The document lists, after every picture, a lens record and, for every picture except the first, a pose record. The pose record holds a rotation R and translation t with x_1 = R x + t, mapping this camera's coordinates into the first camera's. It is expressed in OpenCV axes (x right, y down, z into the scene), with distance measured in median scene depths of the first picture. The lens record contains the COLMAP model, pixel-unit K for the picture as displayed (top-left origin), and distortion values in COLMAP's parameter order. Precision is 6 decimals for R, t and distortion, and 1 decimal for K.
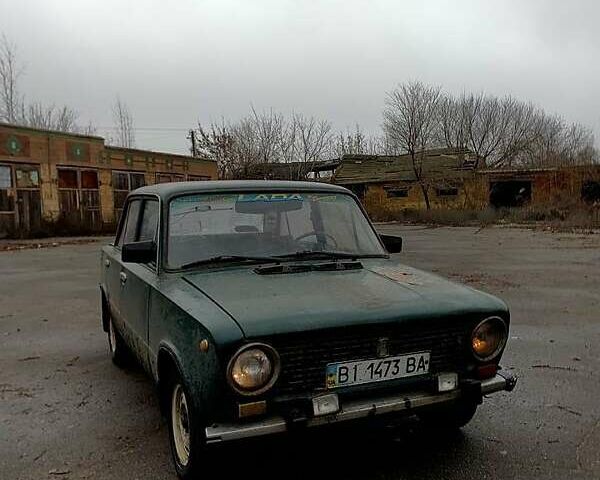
lens RADIAL K [[632.3, 0, 300.0], [0, 632.3, 240.0], [0, 0, 1]] dist [0.094952, -0.263022]
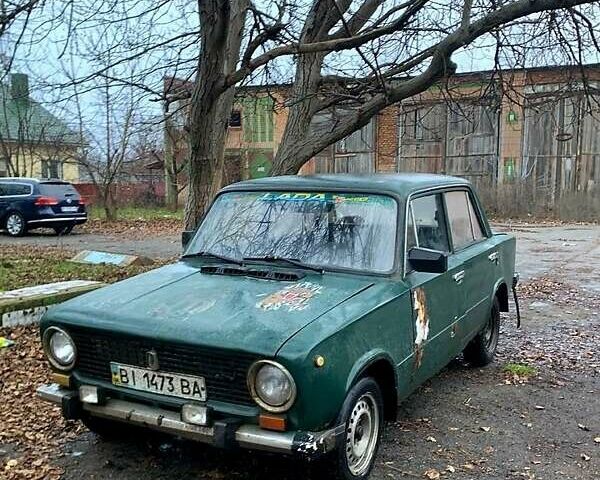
lens RADIAL K [[694.9, 0, 300.0], [0, 694.9, 240.0], [0, 0, 1]] dist [0.129326, -0.462718]
pose [[0.607674, 0.097847, -0.788136, 0.110140], [-0.057669, 0.995198, 0.079089, -0.011842], [0.792090, -0.002609, 0.610398, 0.049946]]
